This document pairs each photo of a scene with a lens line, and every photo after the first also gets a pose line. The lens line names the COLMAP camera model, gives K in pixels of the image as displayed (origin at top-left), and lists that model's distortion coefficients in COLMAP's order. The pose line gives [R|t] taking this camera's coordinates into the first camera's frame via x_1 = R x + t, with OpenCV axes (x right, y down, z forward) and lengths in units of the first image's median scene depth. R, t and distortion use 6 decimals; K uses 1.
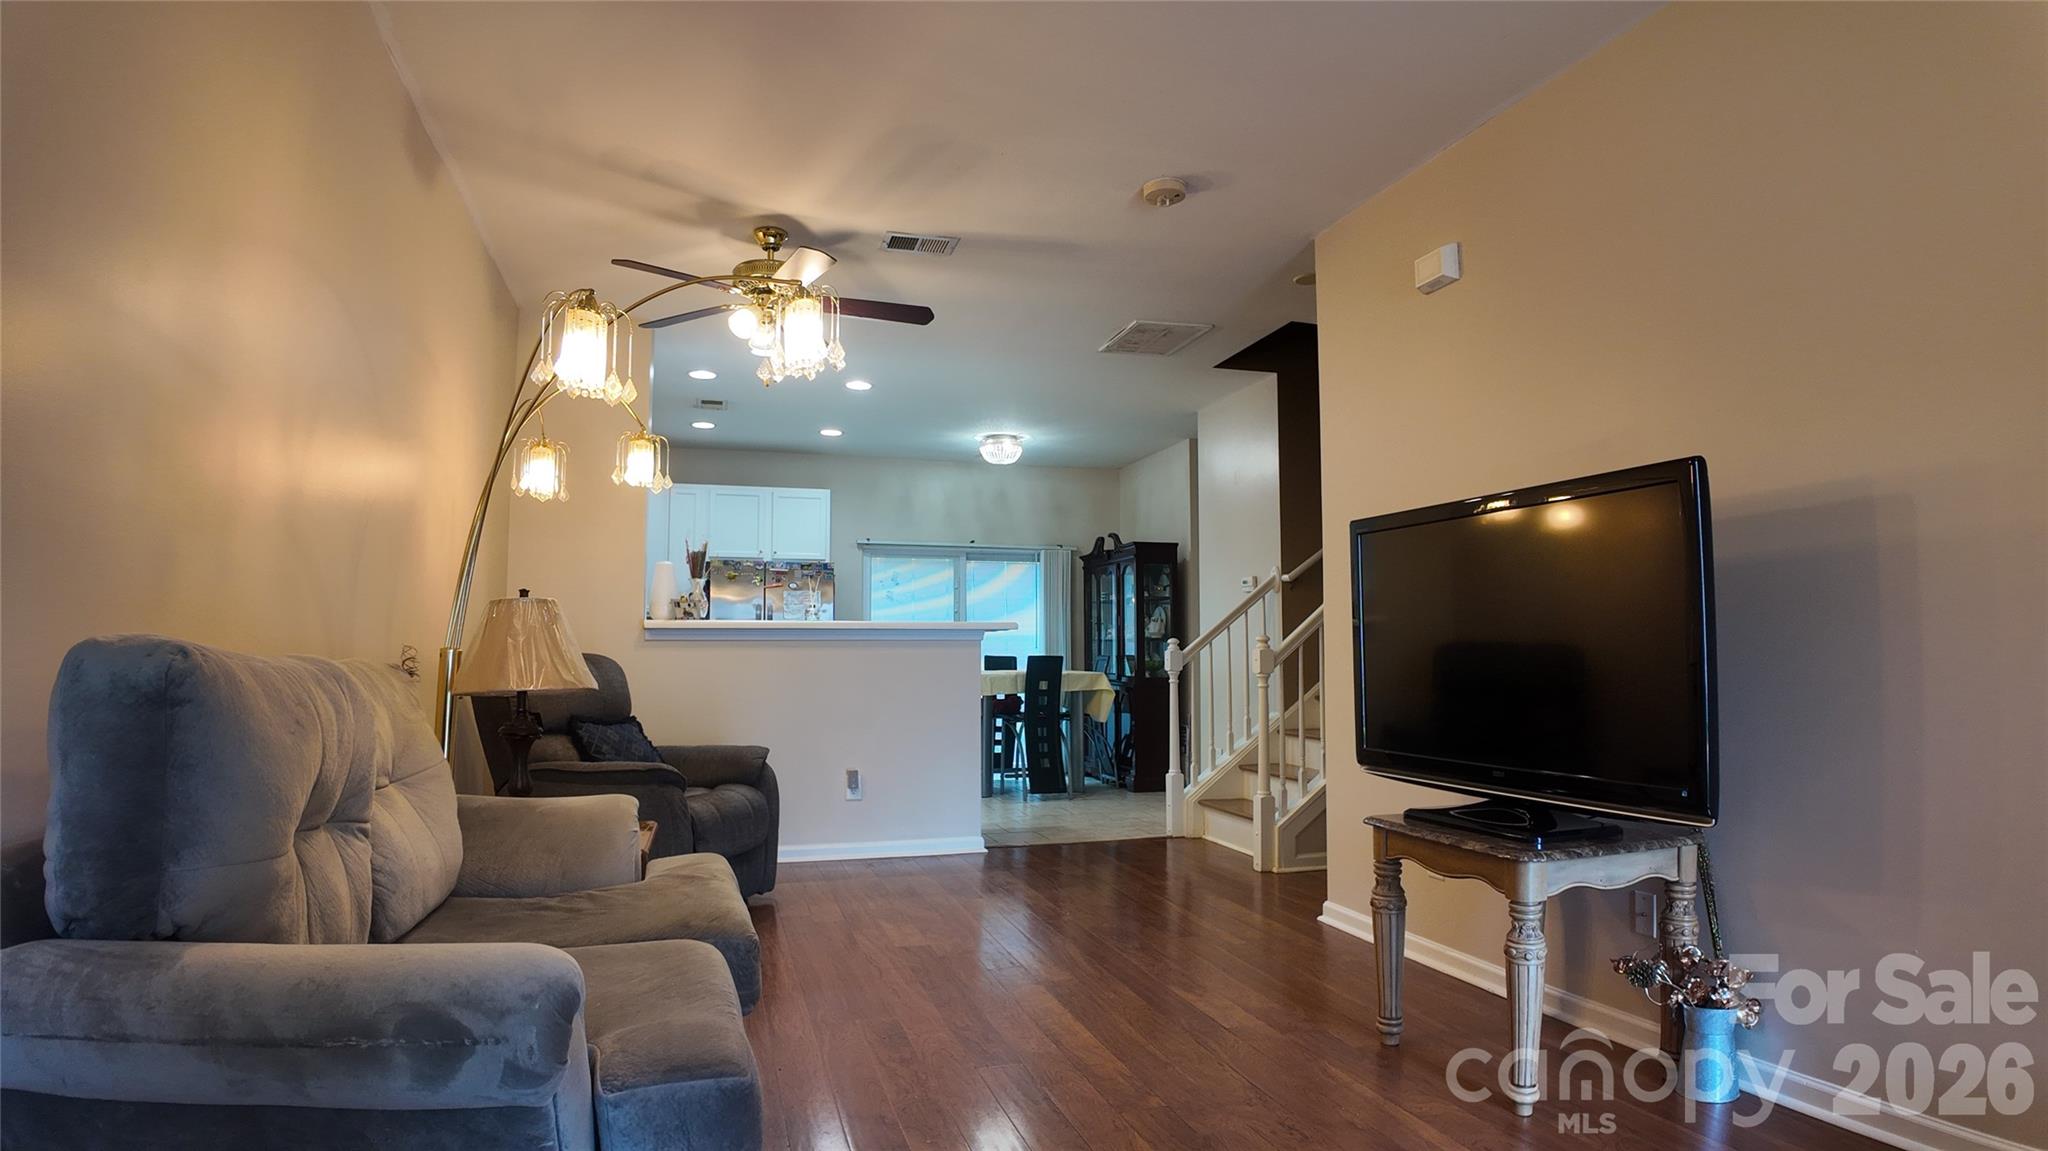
lens RADIAL K [[1086.4, 0, 1034.3], [0, 1086.4, 575.9], [0, 0, 1]] dist [-0.055971, -0.060988]
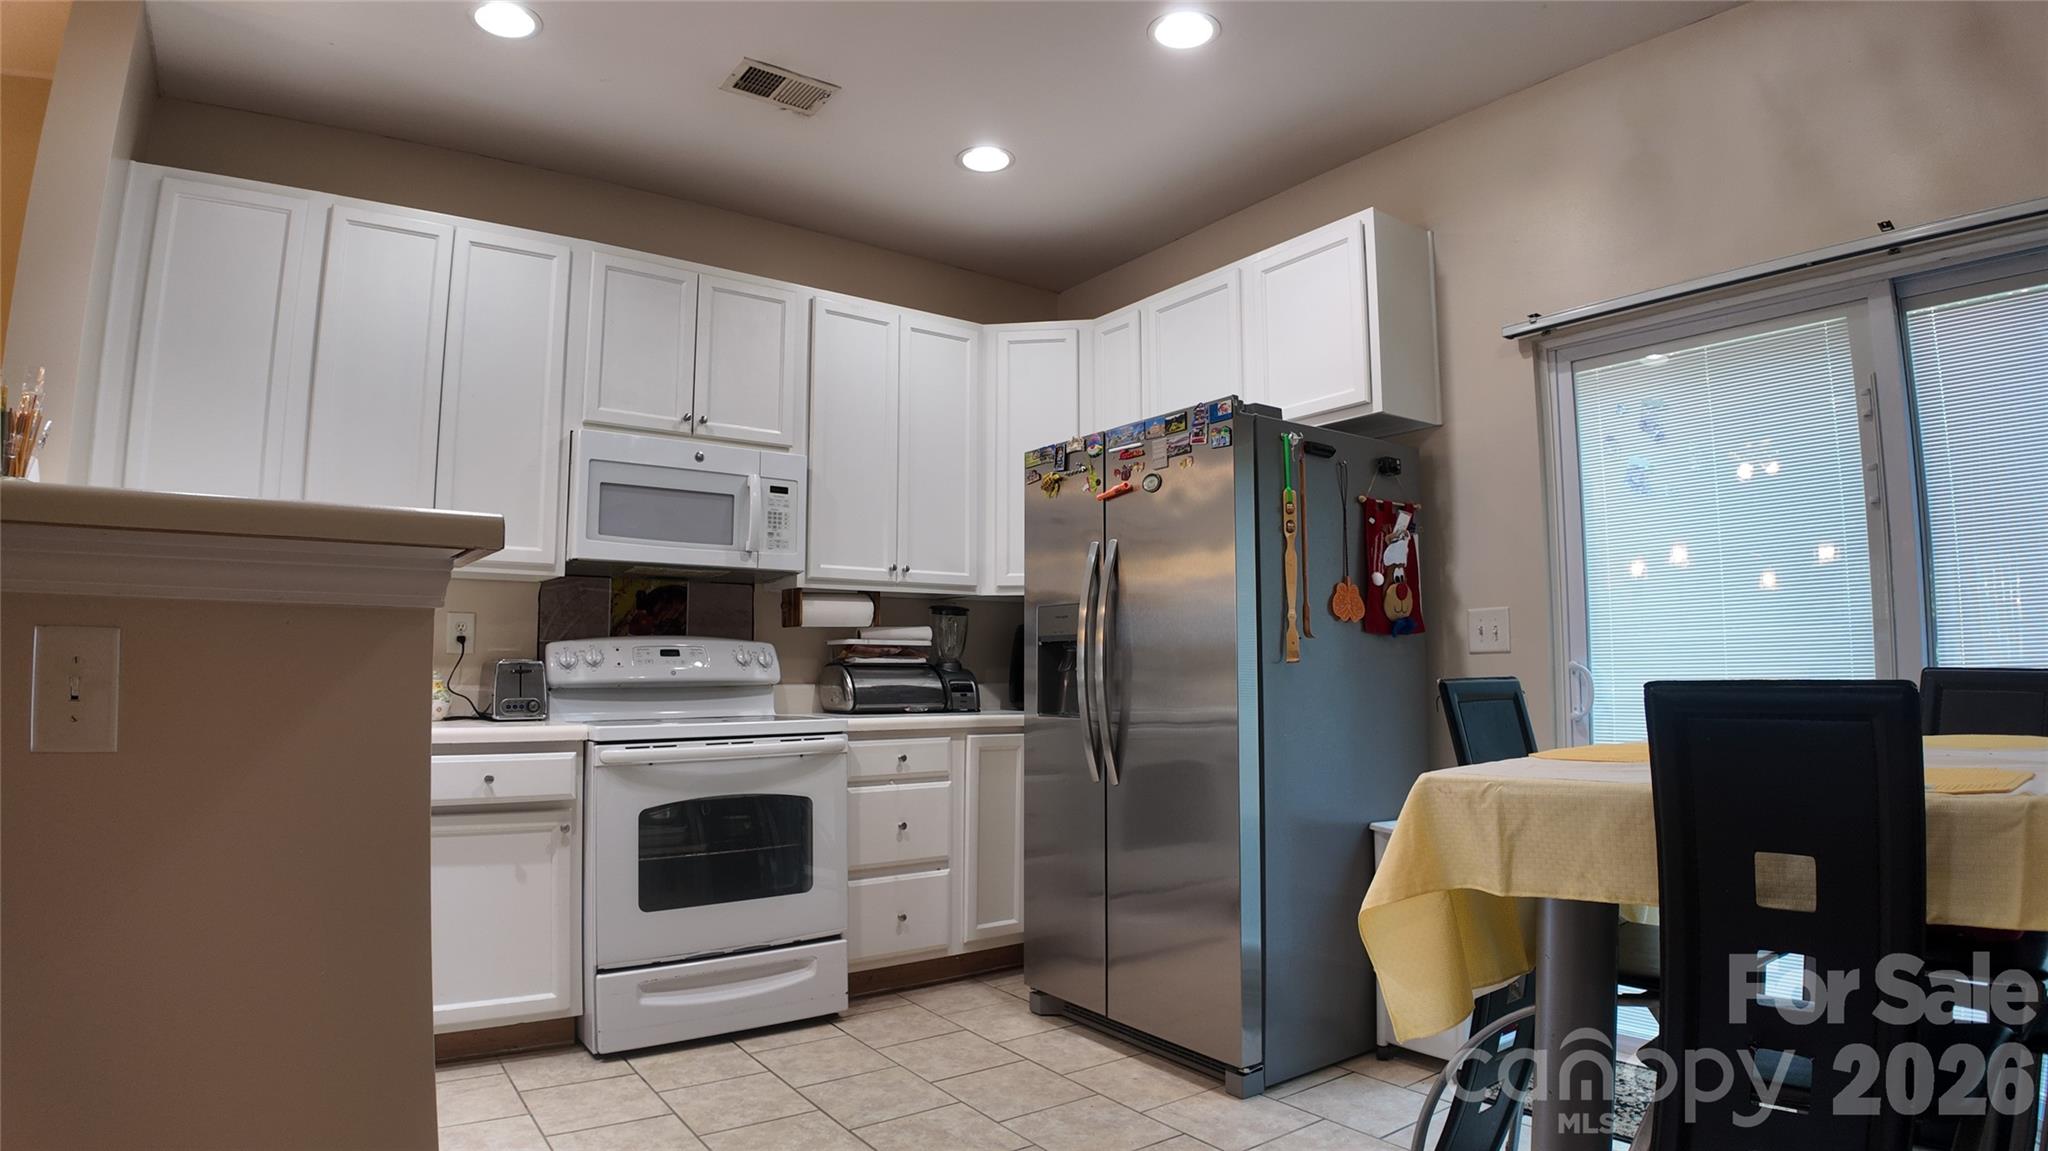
lens RADIAL K [[1086.4, 0, 1034.3], [0, 1086.4, 575.9], [0, 0, 1]] dist [-0.055971, -0.060988]
pose [[0.330101, -0.085263, -0.940087, 0.104203], [0.069976, 0.995382, -0.065707, 0.061918], [0.941348, -0.044093, 0.334543, 0.851917]]
